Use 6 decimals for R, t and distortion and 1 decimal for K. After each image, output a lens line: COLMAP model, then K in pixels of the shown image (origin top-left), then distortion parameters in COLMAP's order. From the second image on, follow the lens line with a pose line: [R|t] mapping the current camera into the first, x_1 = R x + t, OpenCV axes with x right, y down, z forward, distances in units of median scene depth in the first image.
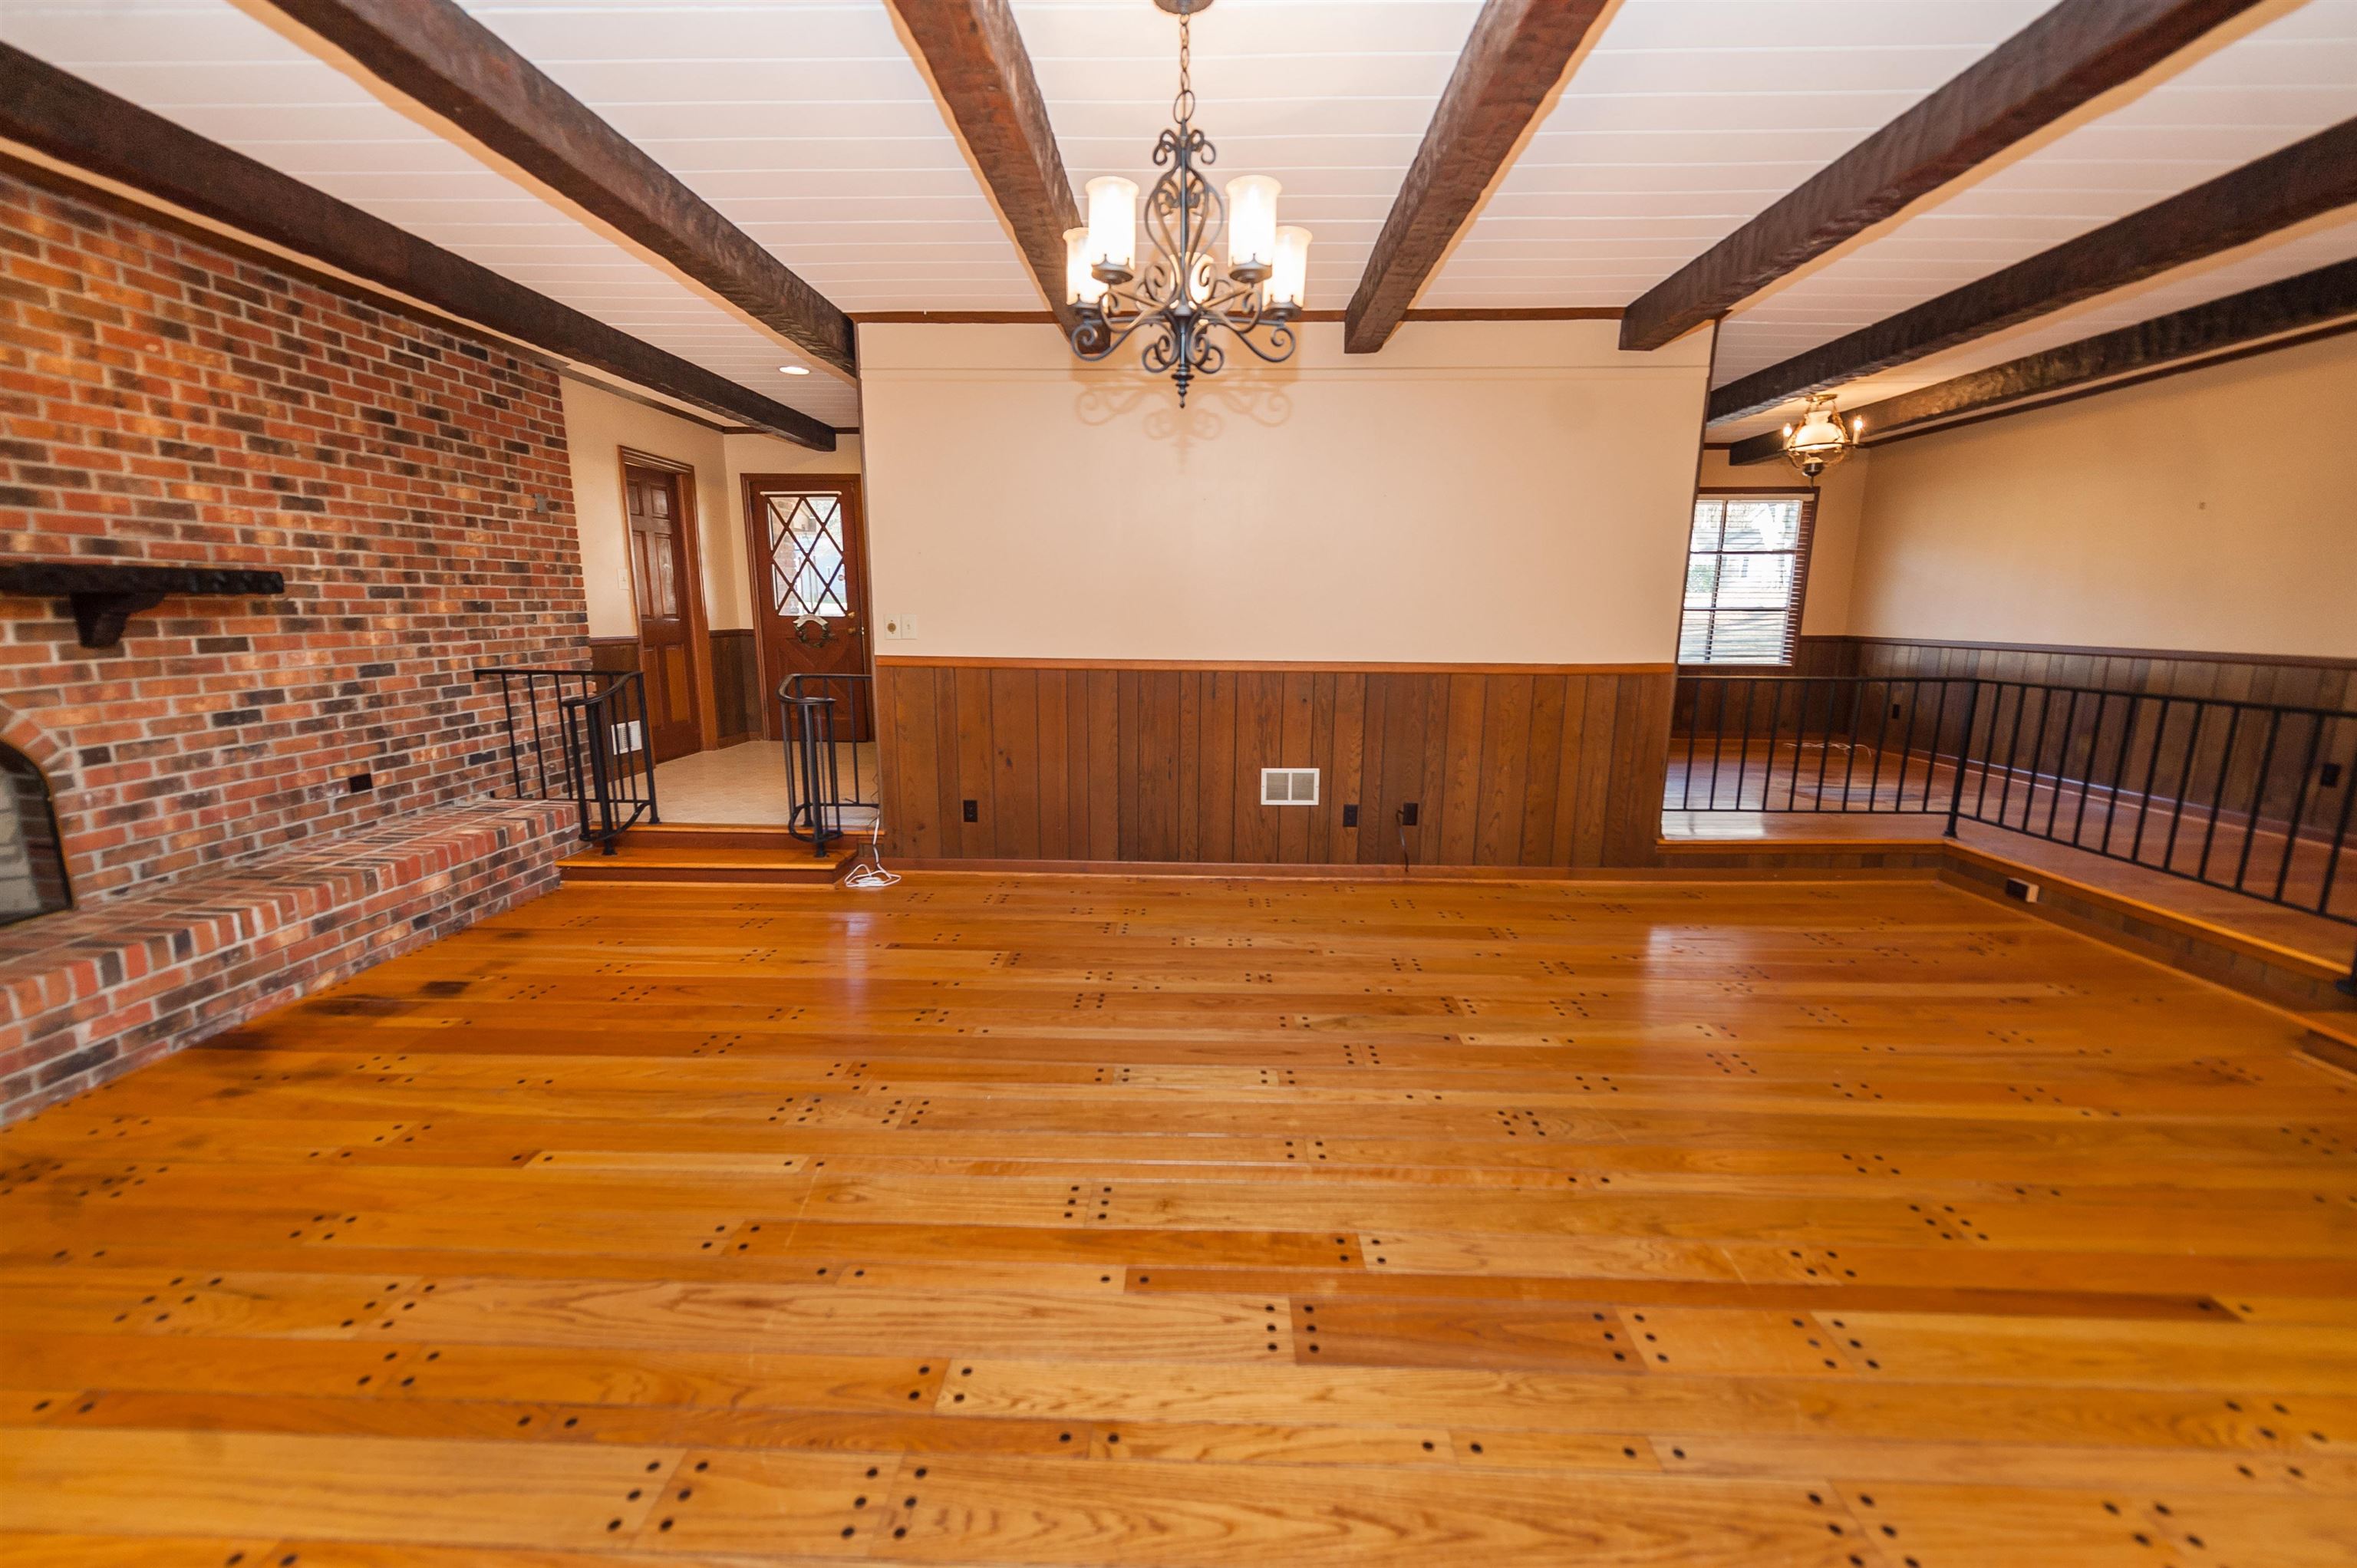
lens RADIAL K [[957.2, 0, 1181.9], [0, 957.2, 792.5], [0, 0, 1]] dist [0.011978, -0.005109]
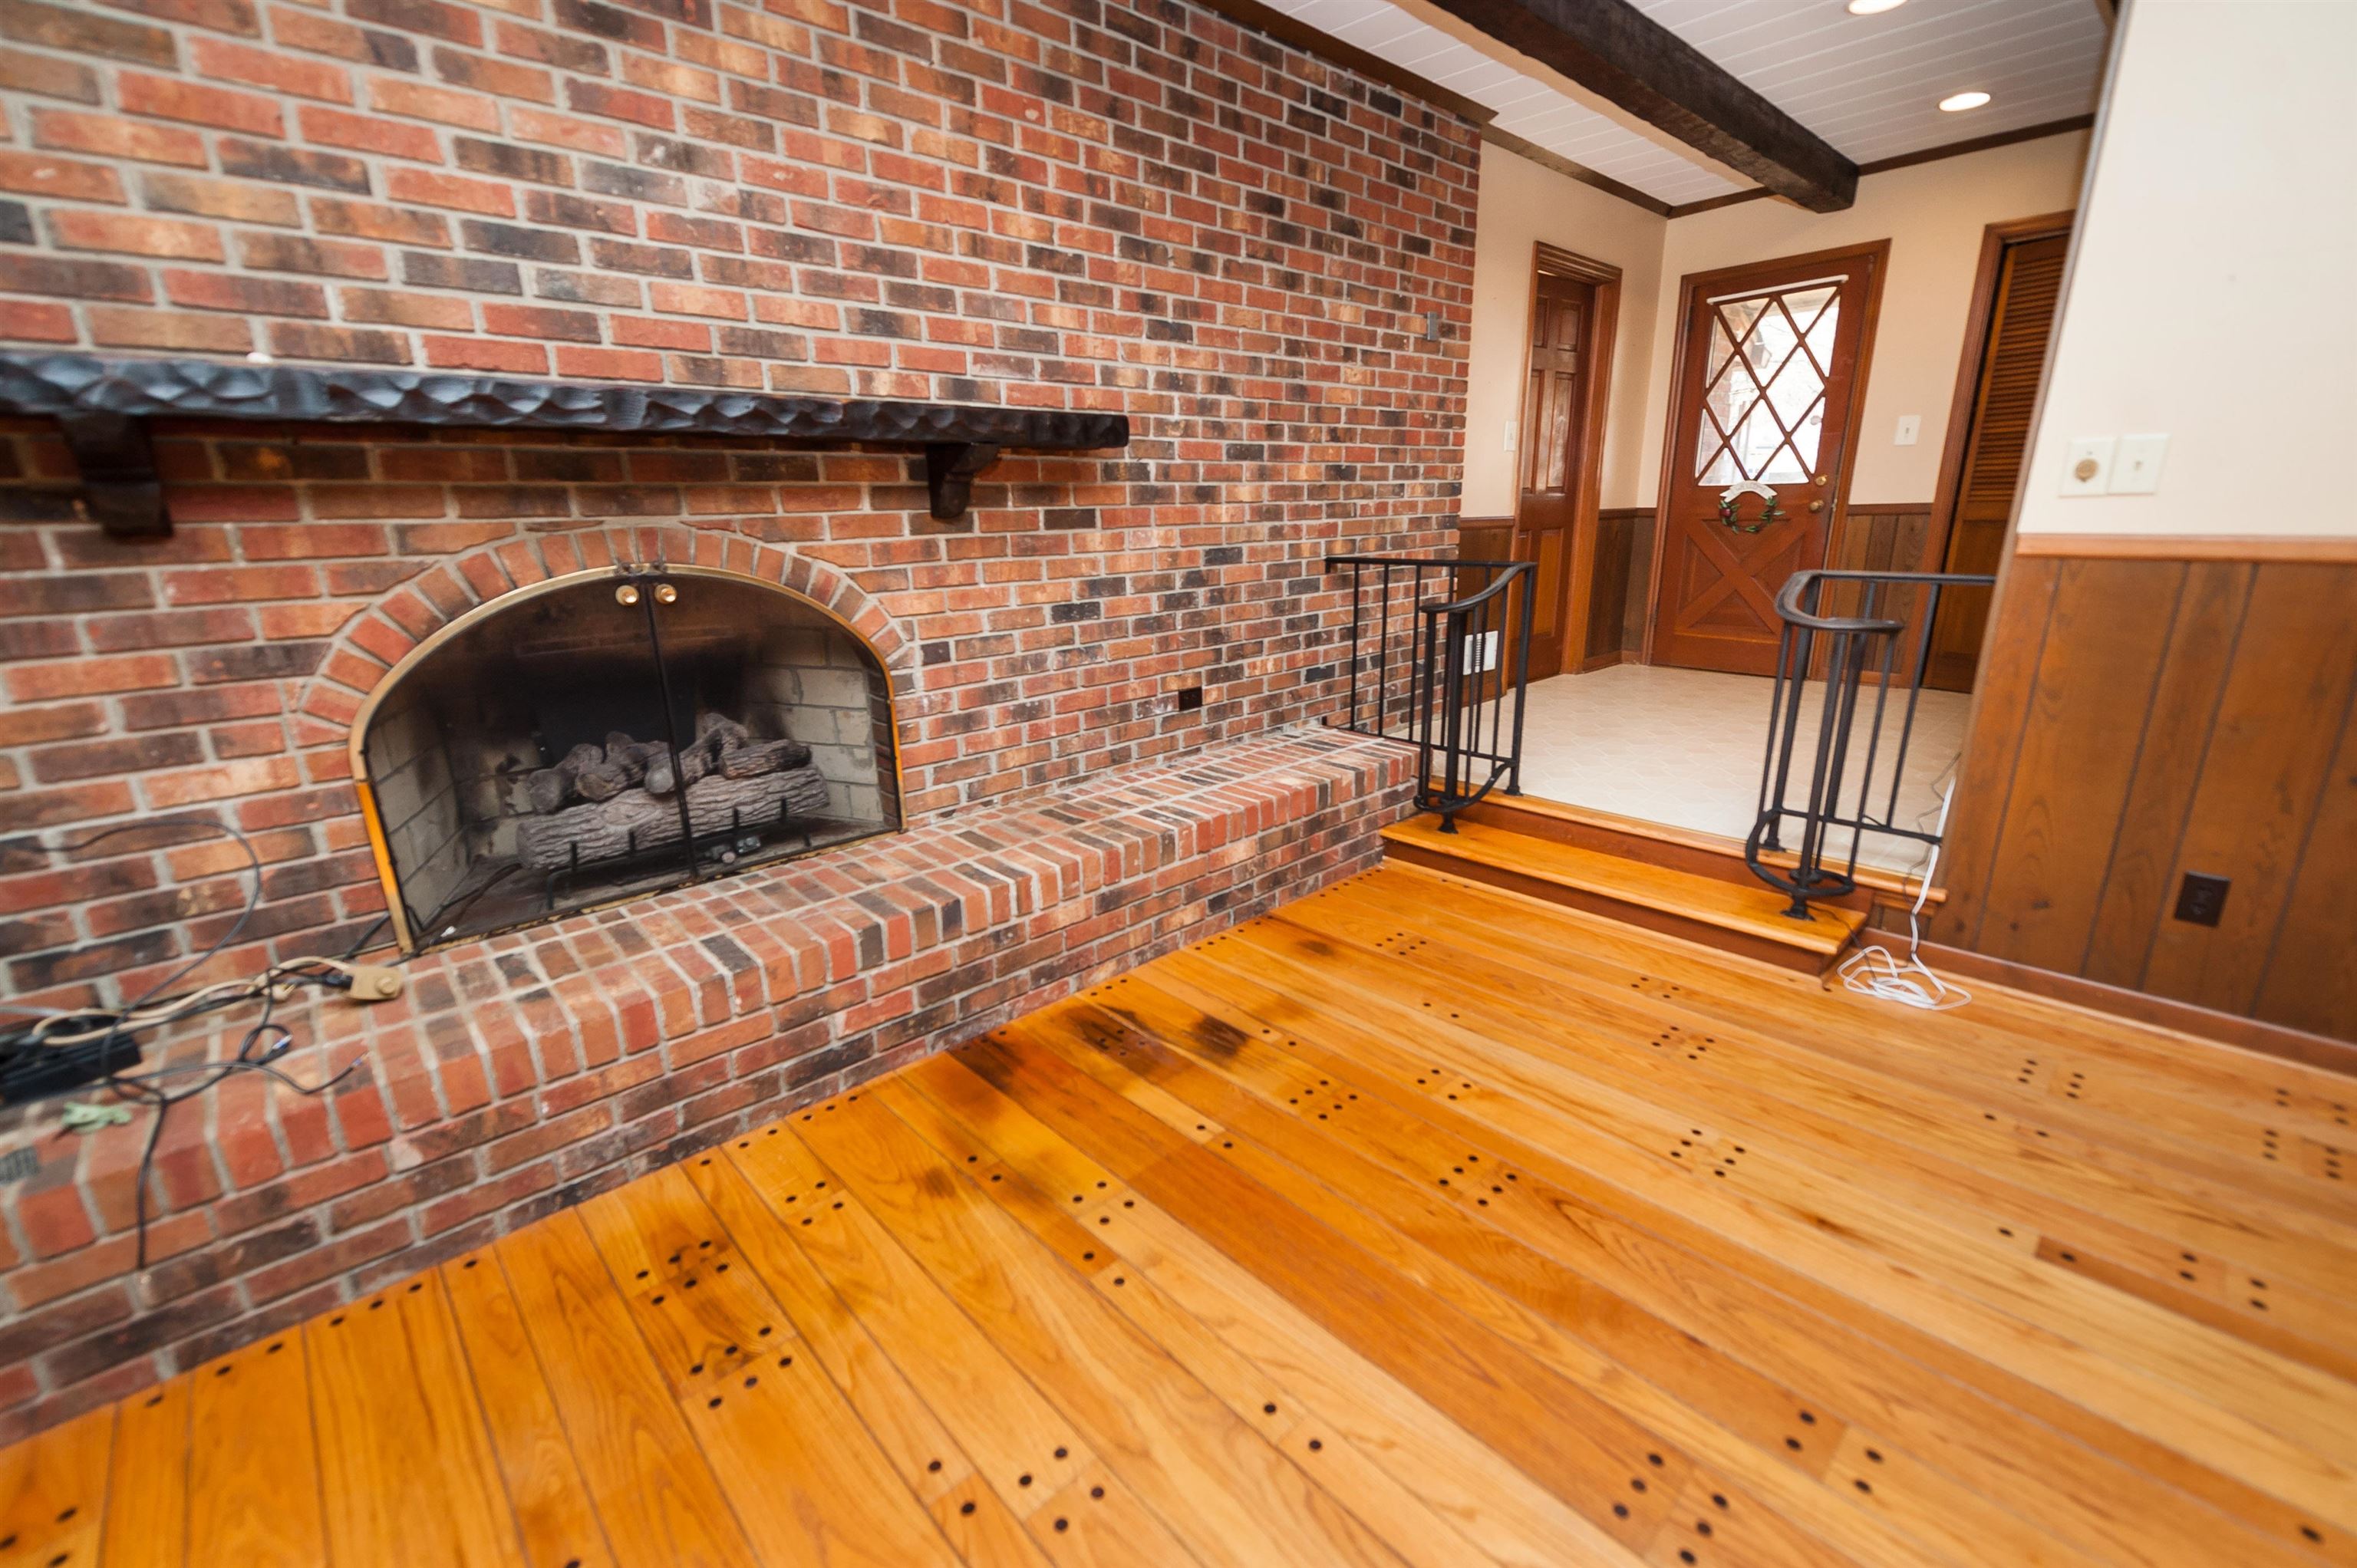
lens RADIAL K [[957.2, 0, 1181.9], [0, 957.2, 792.5], [0, 0, 1]] dist [0.011978, -0.005109]
pose [[0.703919, 0.179246, -0.687291, -0.306890], [-0.109357, 0.983446, 0.144481, -0.049295], [0.701811, -0.026543, 0.711868, 0.440469]]
